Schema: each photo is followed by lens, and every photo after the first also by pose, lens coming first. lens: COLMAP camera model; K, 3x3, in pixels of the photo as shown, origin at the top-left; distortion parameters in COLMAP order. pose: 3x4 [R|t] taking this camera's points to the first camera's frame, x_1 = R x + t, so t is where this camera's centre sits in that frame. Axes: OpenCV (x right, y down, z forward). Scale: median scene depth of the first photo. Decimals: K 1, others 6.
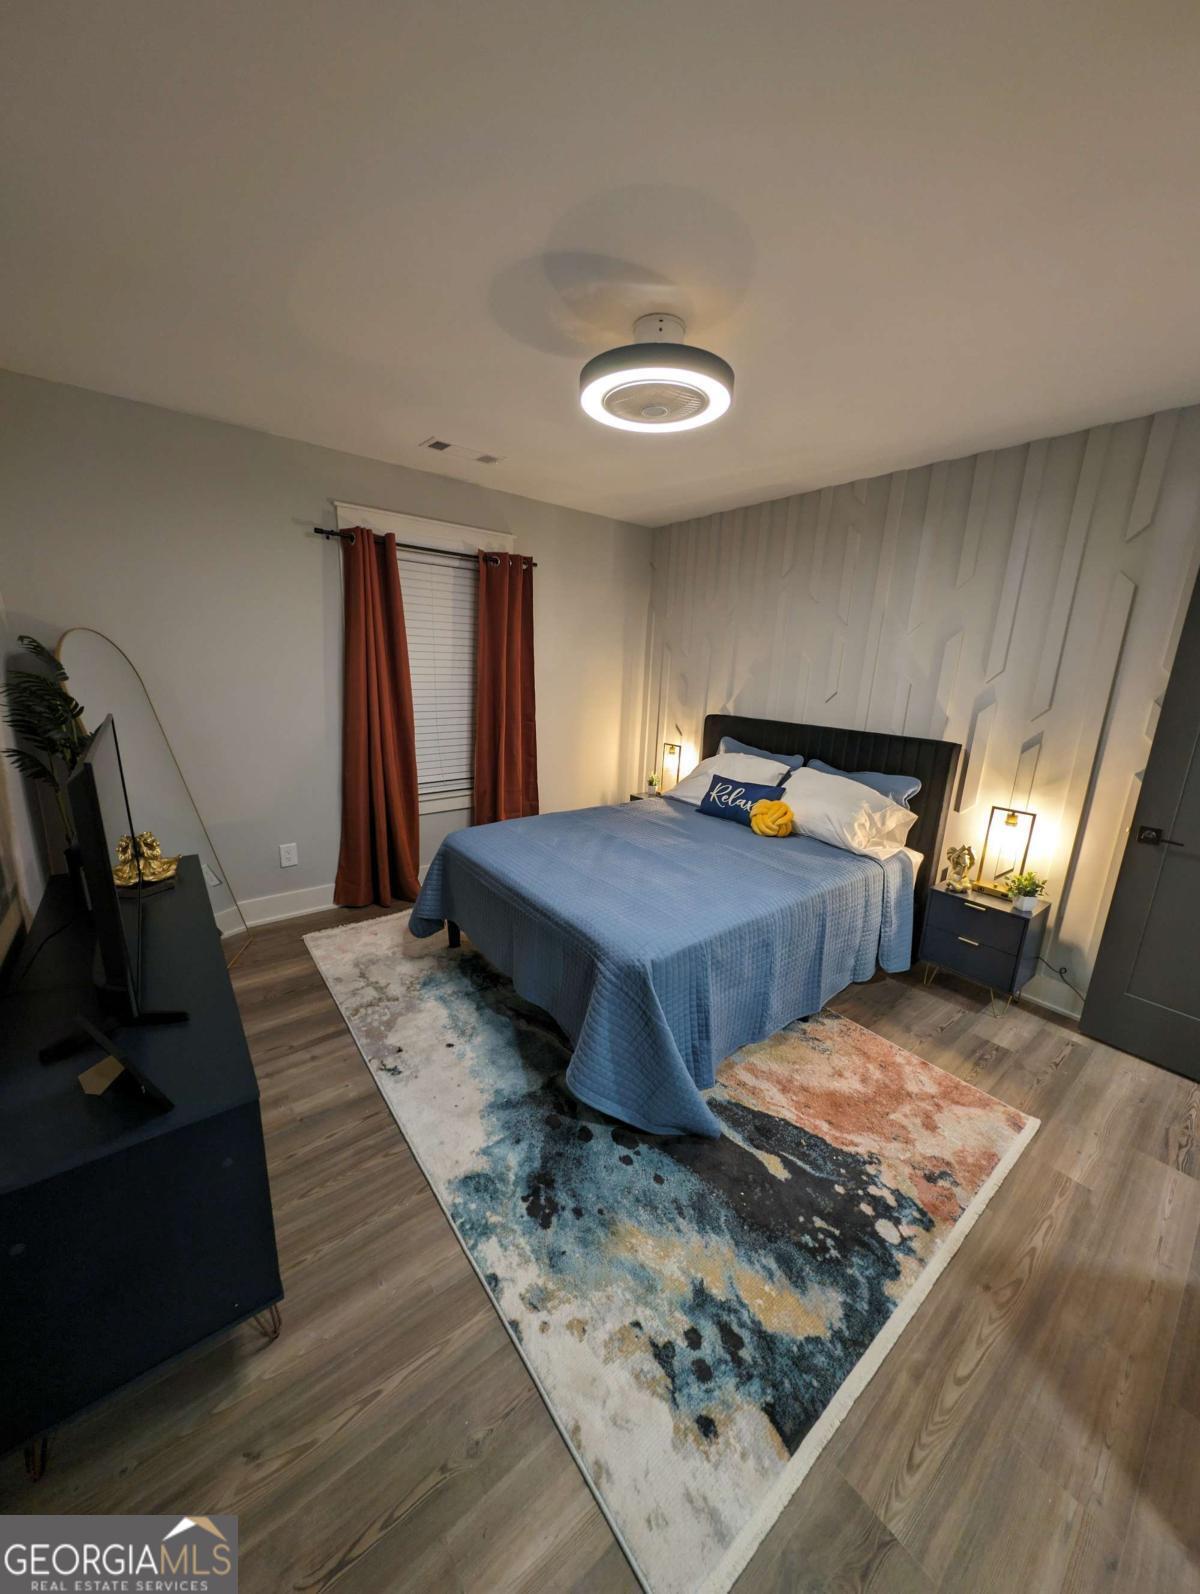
lens RADIAL K [[563.6, 0, 596.3], [0, 563.6, 794.1], [0, 0, 1]] dist [0.013856, -0.007207]
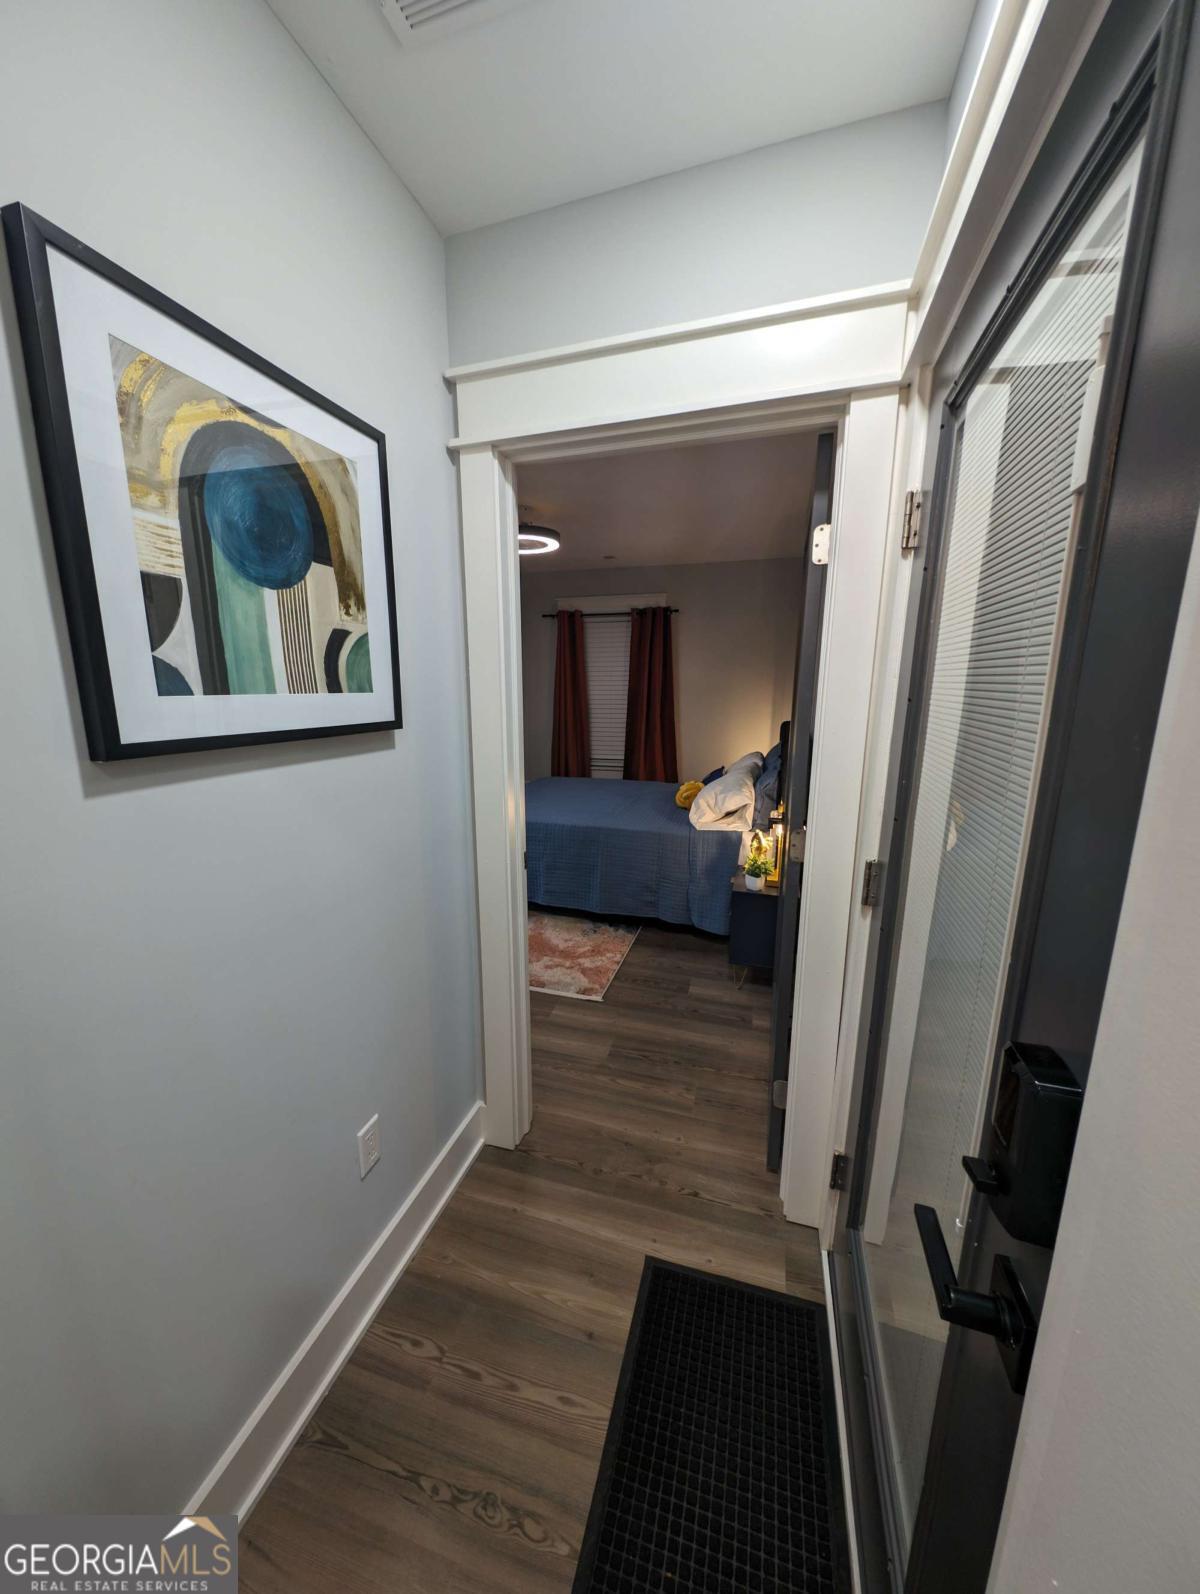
lens RADIAL K [[563.6, 0, 596.3], [0, 563.6, 794.1], [0, 0, 1]] dist [0.013856, -0.007207]
pose [[0.567637, 0.117887, -0.814795, 1.495175], [-0.172989, 0.984679, 0.021951, 0.065695], [0.804900, 0.128490, 0.579333, 0.143853]]
